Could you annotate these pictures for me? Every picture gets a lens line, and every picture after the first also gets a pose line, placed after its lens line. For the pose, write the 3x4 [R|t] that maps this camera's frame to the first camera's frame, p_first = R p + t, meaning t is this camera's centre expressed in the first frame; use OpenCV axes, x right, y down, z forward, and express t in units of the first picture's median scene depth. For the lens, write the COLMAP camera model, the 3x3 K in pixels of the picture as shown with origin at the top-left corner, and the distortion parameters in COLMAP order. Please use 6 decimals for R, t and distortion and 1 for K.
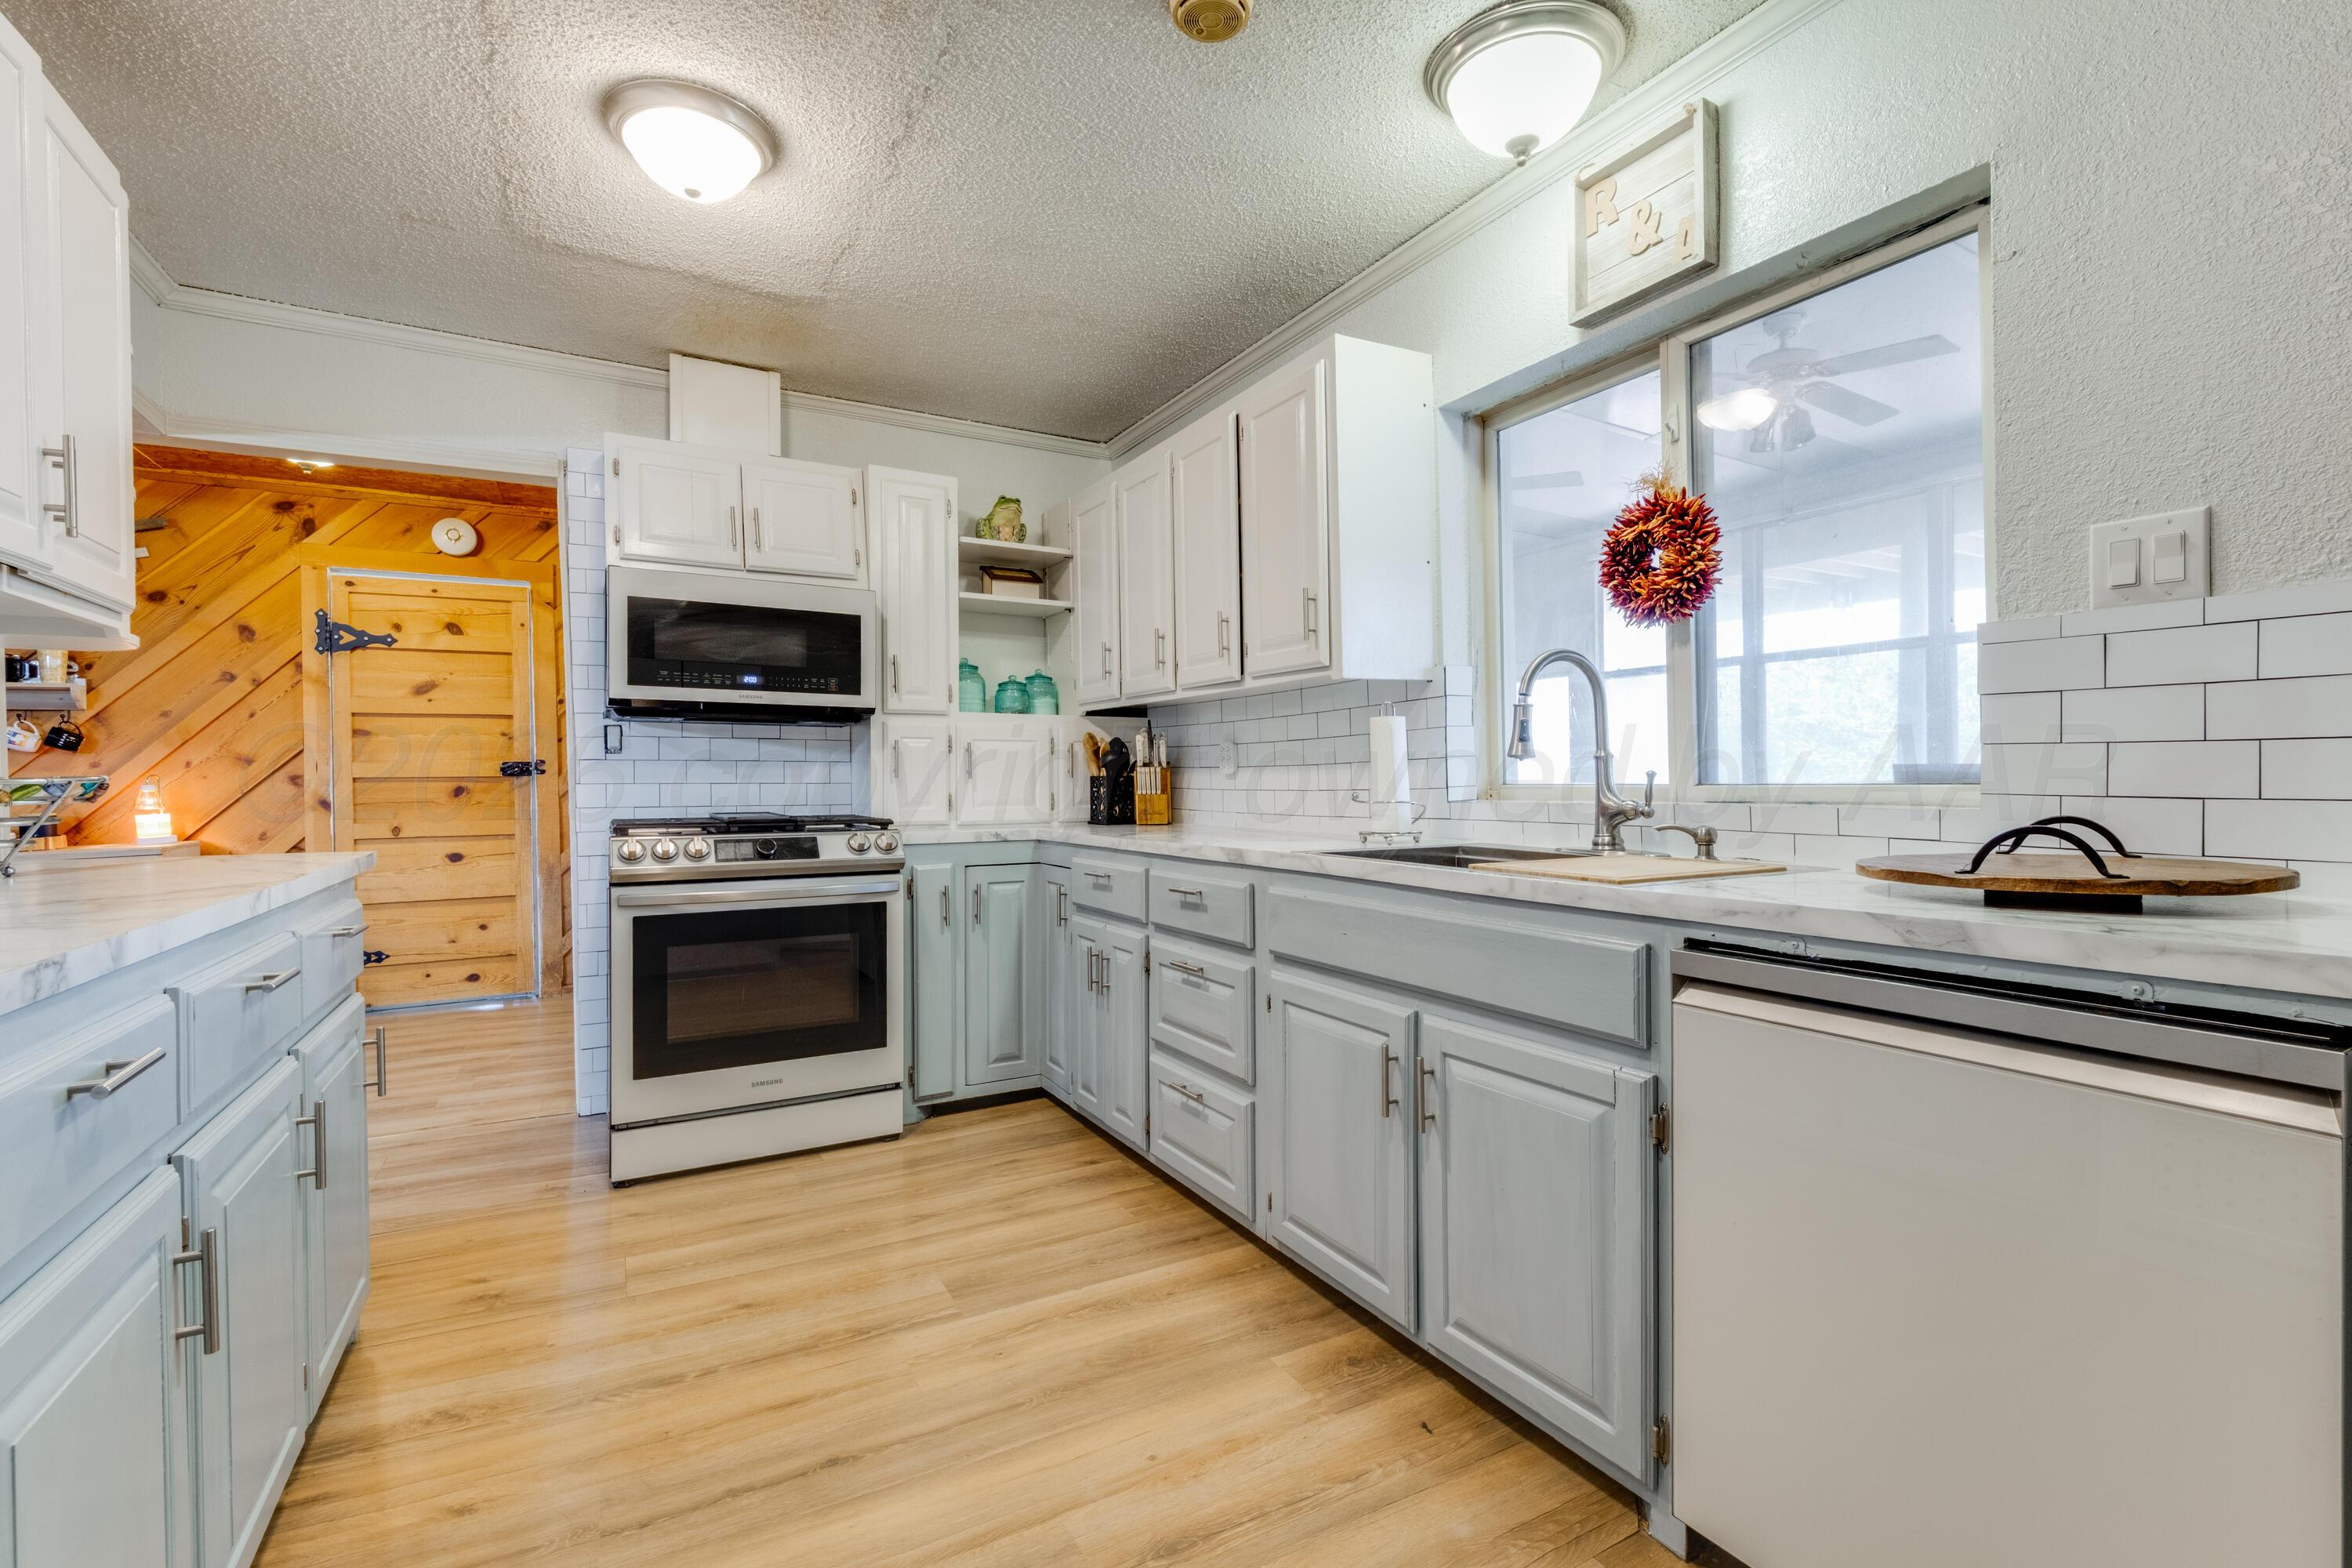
lens RADIAL K [[1010.1, 0, 1182.3], [0, 1010.1, 787.0], [0, 0, 1]] dist [0.002818, -0.002508]
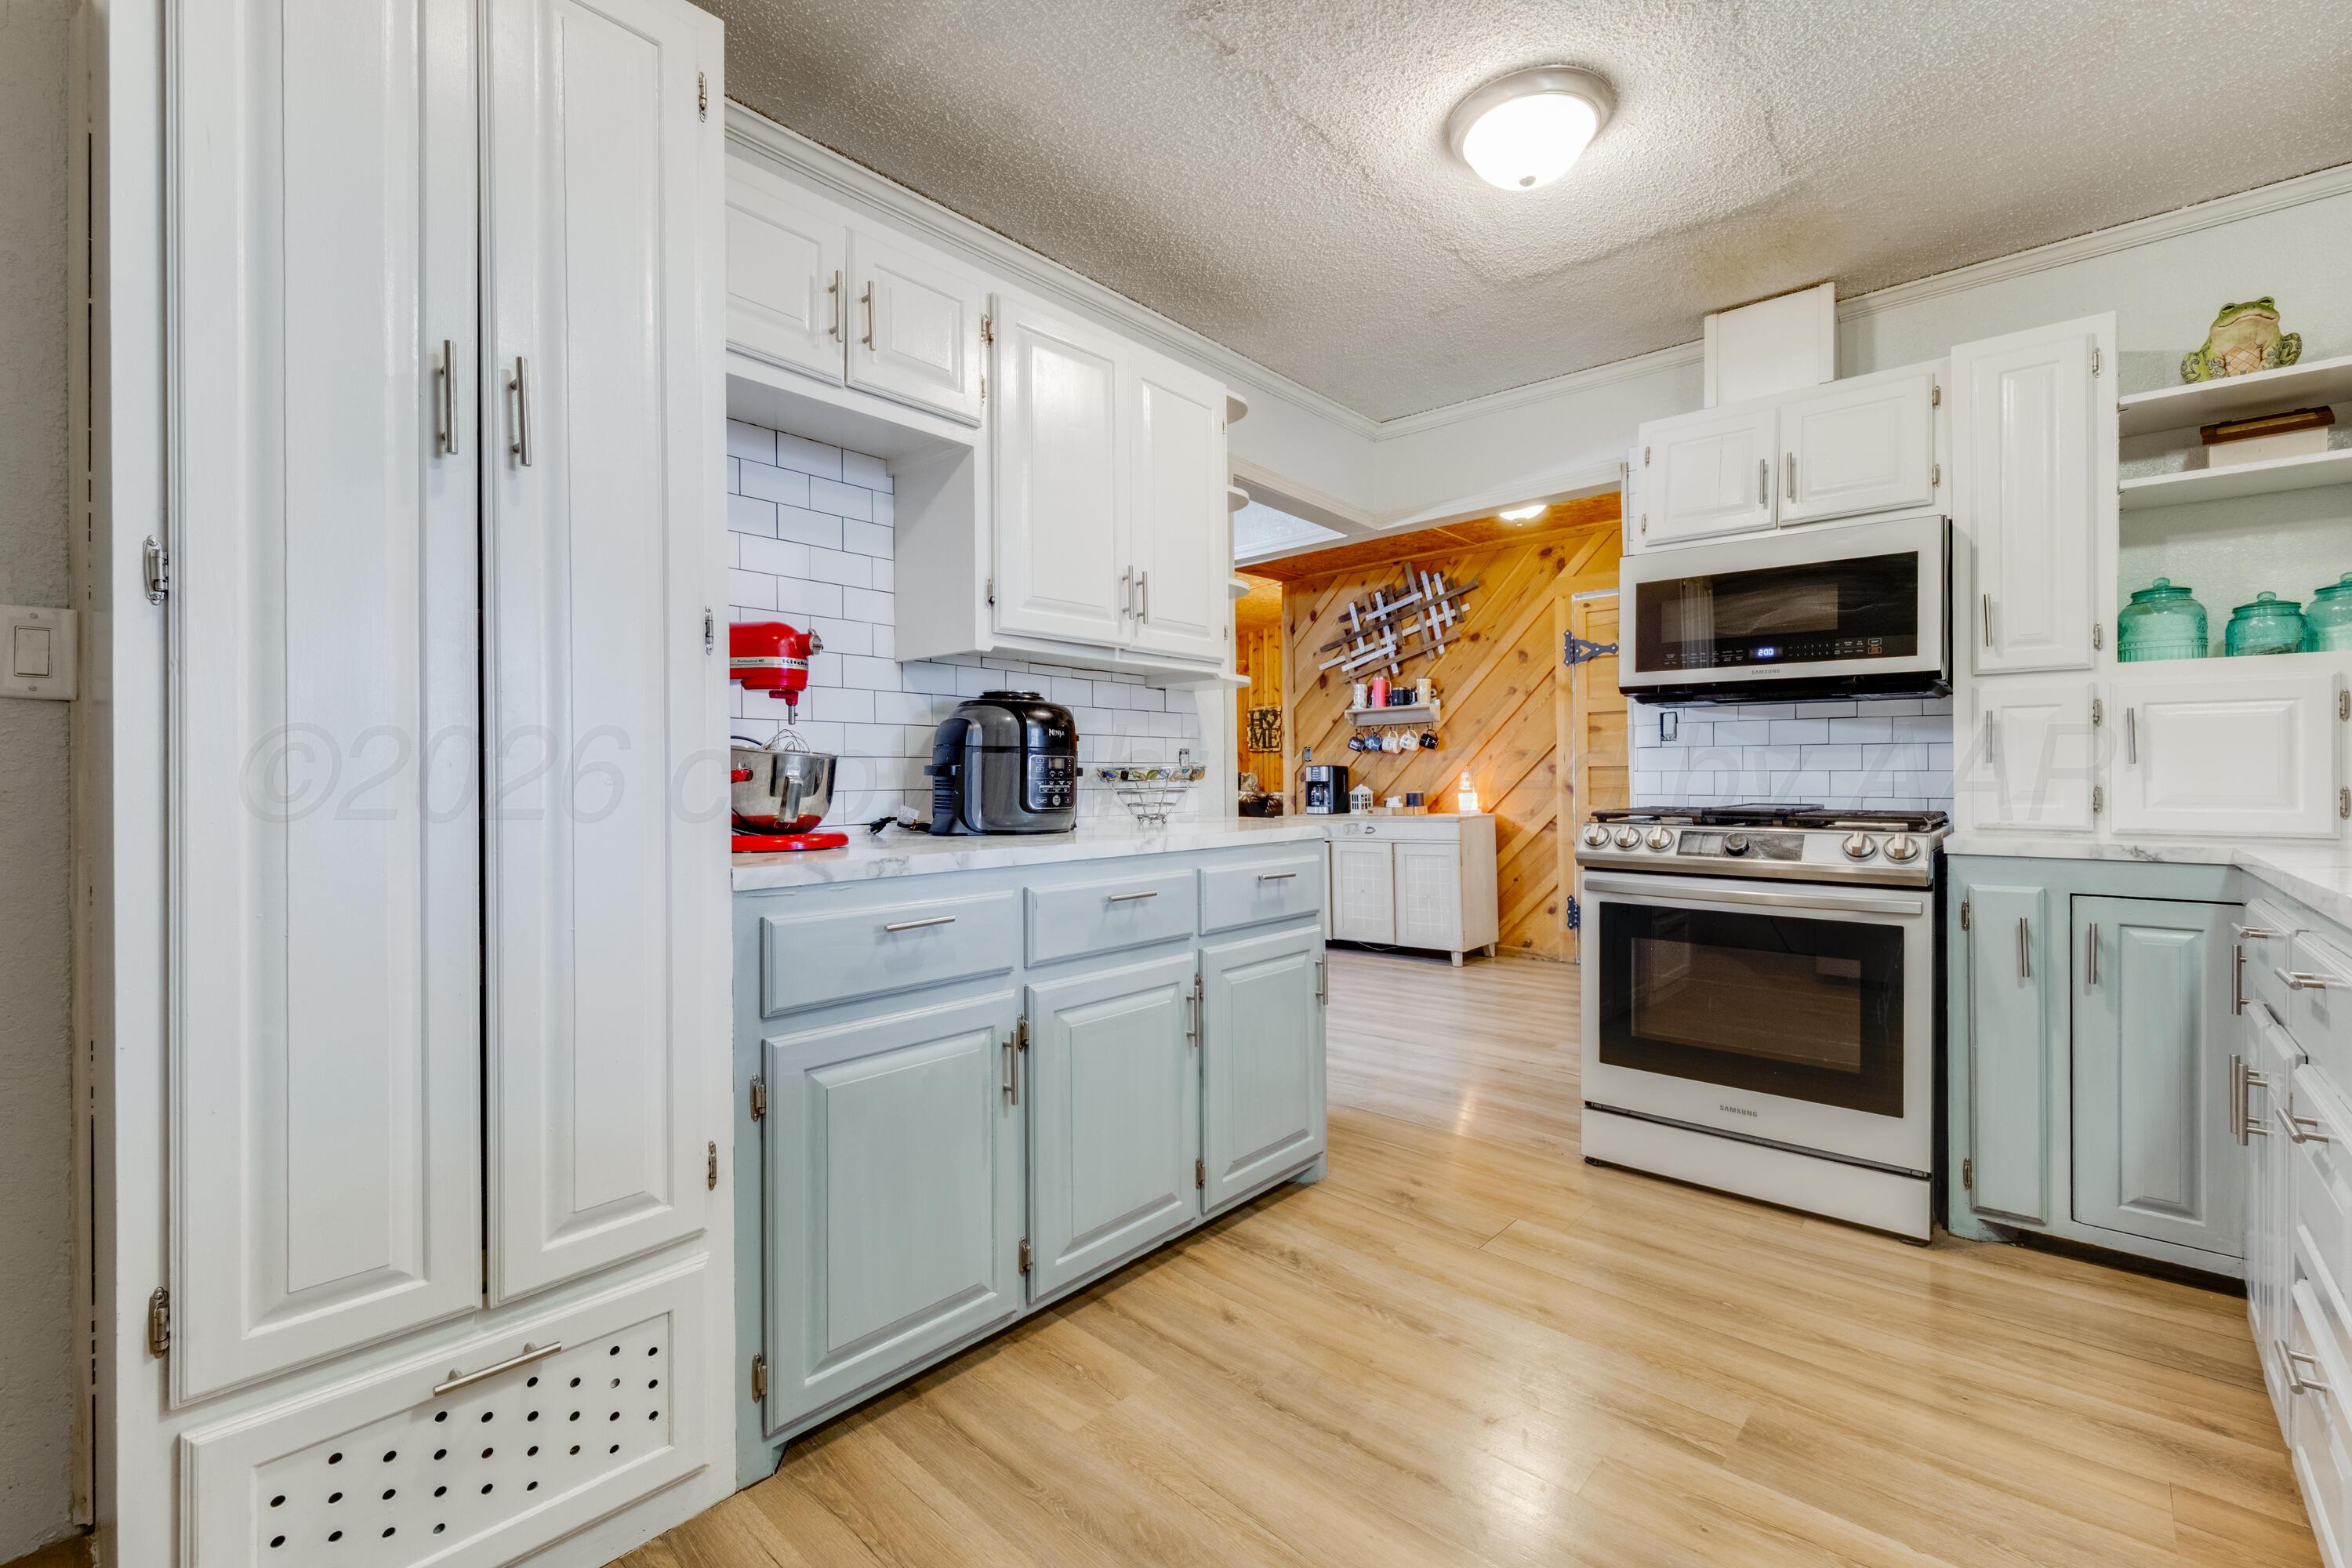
lens RADIAL K [[1010.1, 0, 1180.1], [0, 1010.1, 777.0], [0, 0, 1]] dist [0.002818, -0.002508]
pose [[0.326369, 0.005301, -0.945227, 0.241686], [-0.004695, 0.999981, 0.003987, 0.001201], [0.945231, 0.003137, 0.326388, 0.236393]]
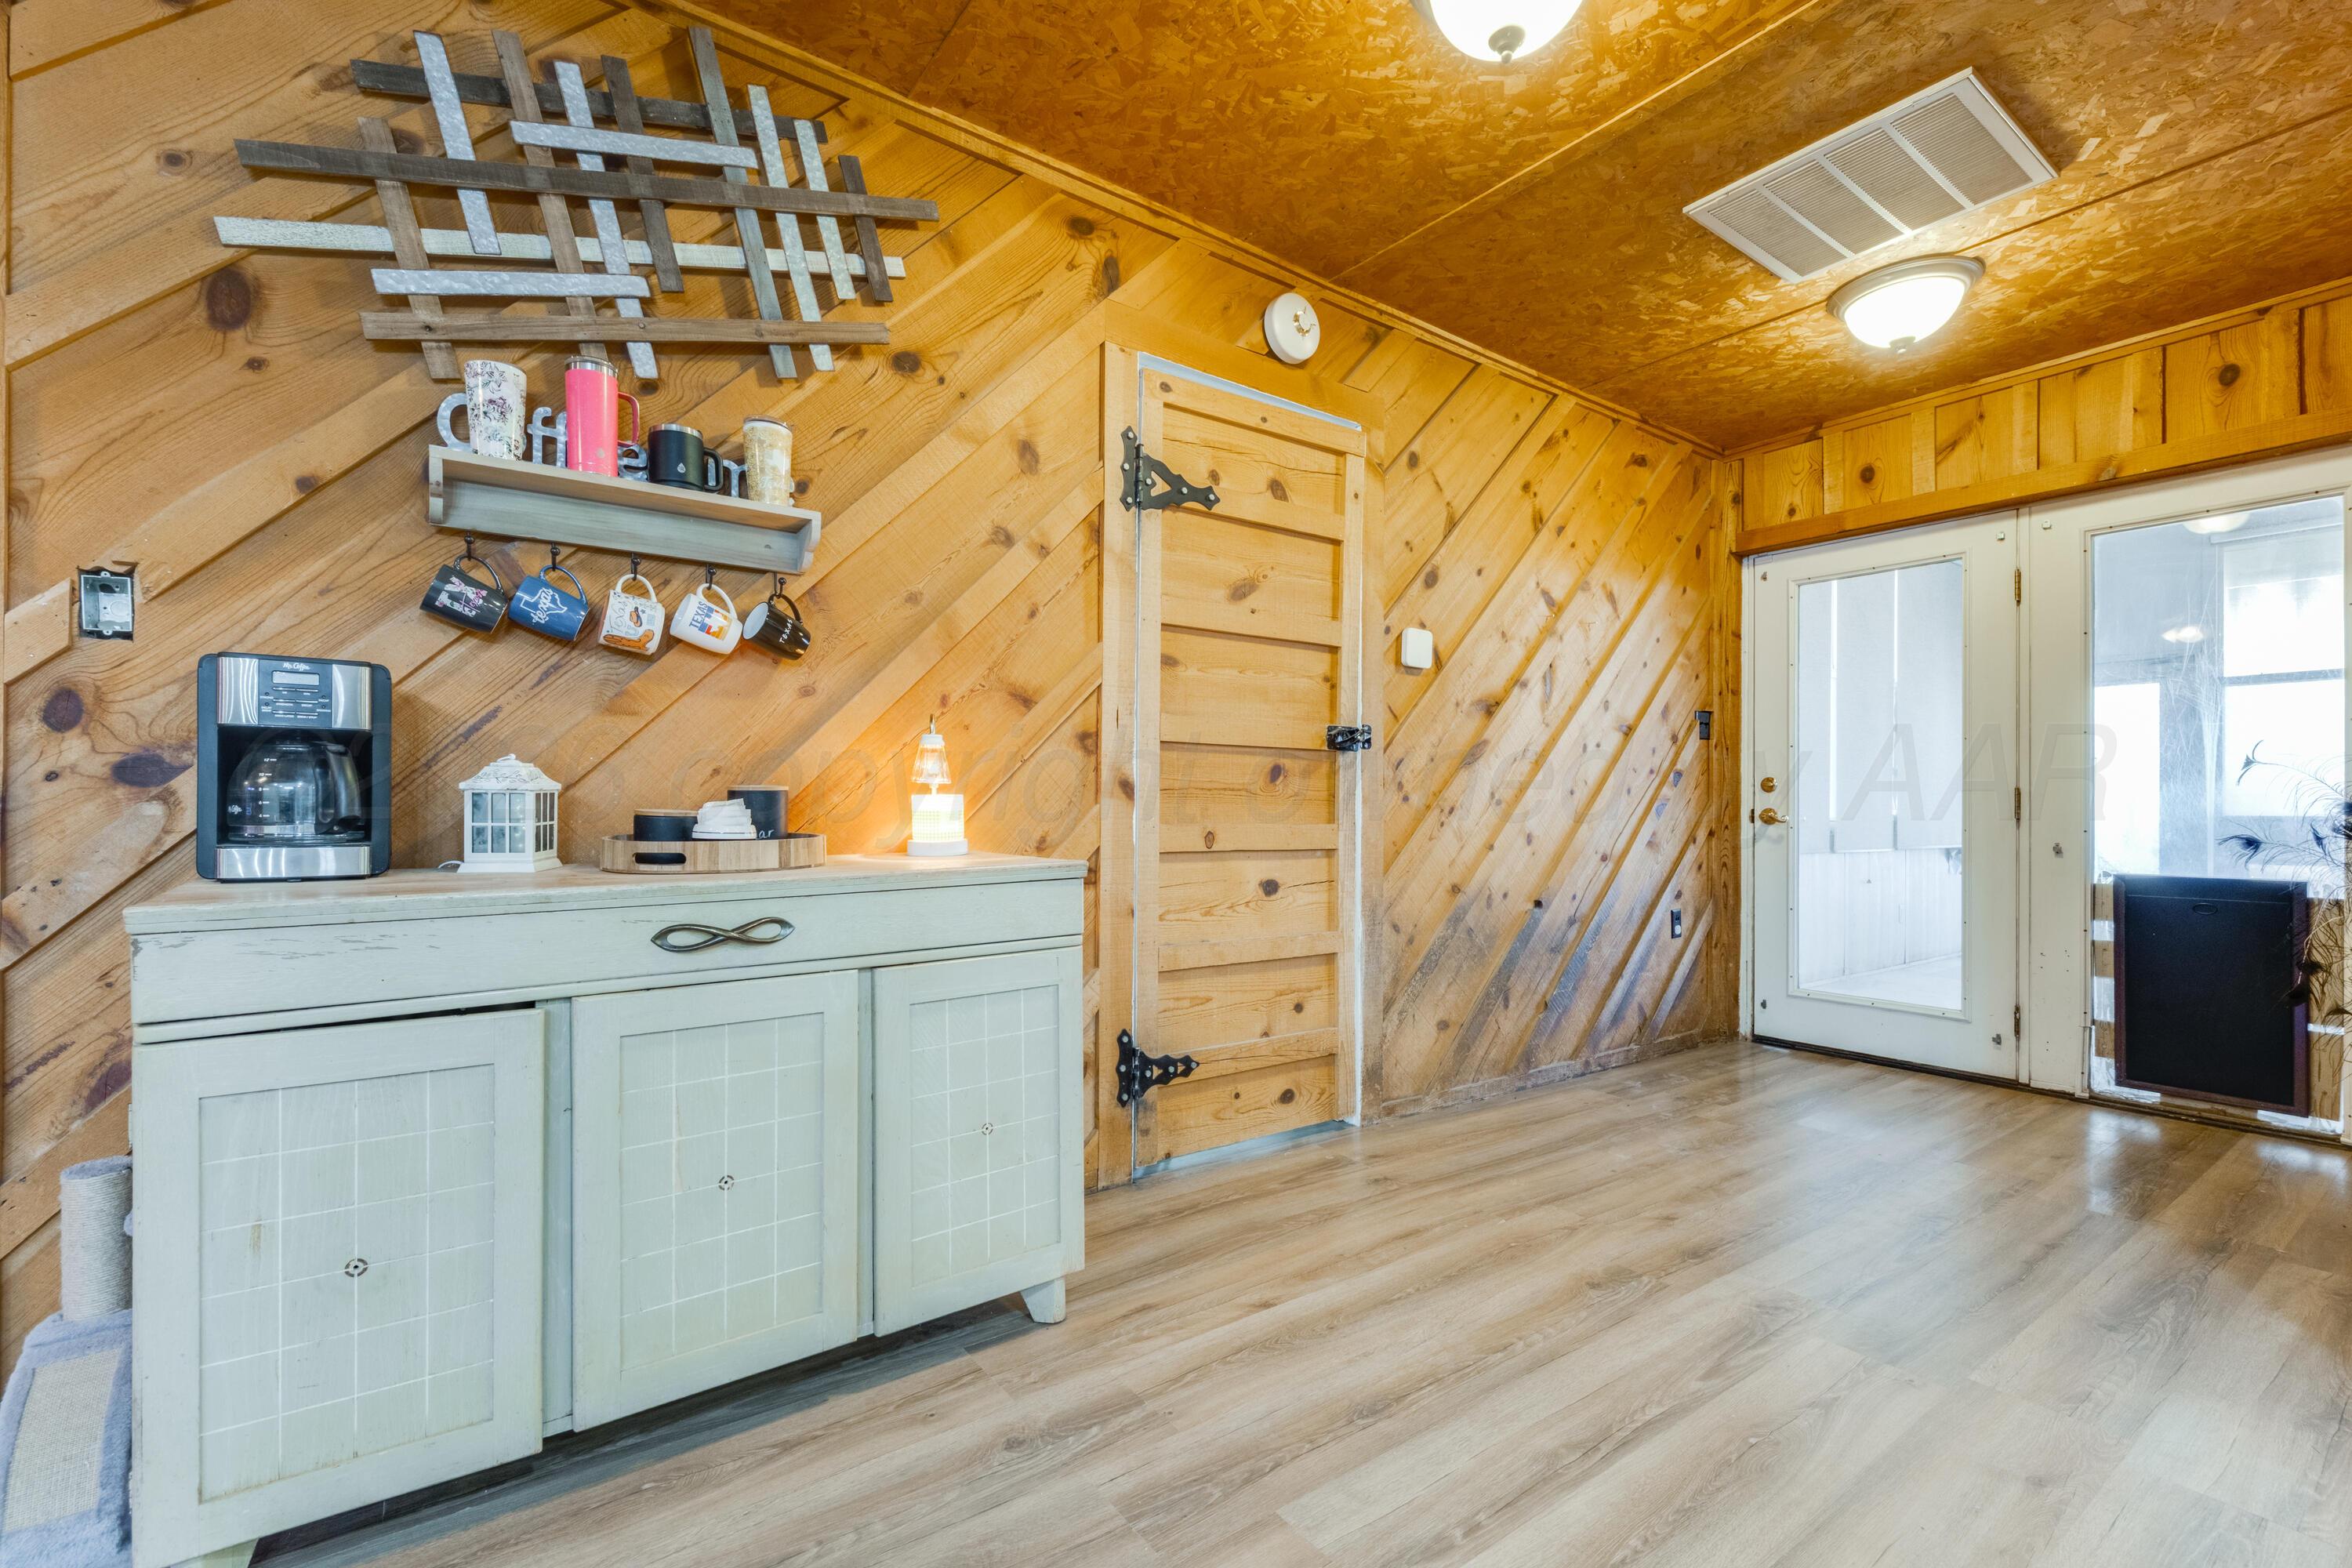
lens RADIAL K [[1010.1, 0, 1192.0], [0, 1010.1, 813.8], [0, 0, 1]] dist [0.002818, -0.002508]
pose [[0.993923, 0.019934, 0.108255, -1.344911], [-0.019314, 0.999791, -0.006774, 0.052709], [-0.108368, 0.004642, 0.994100, 0.707305]]
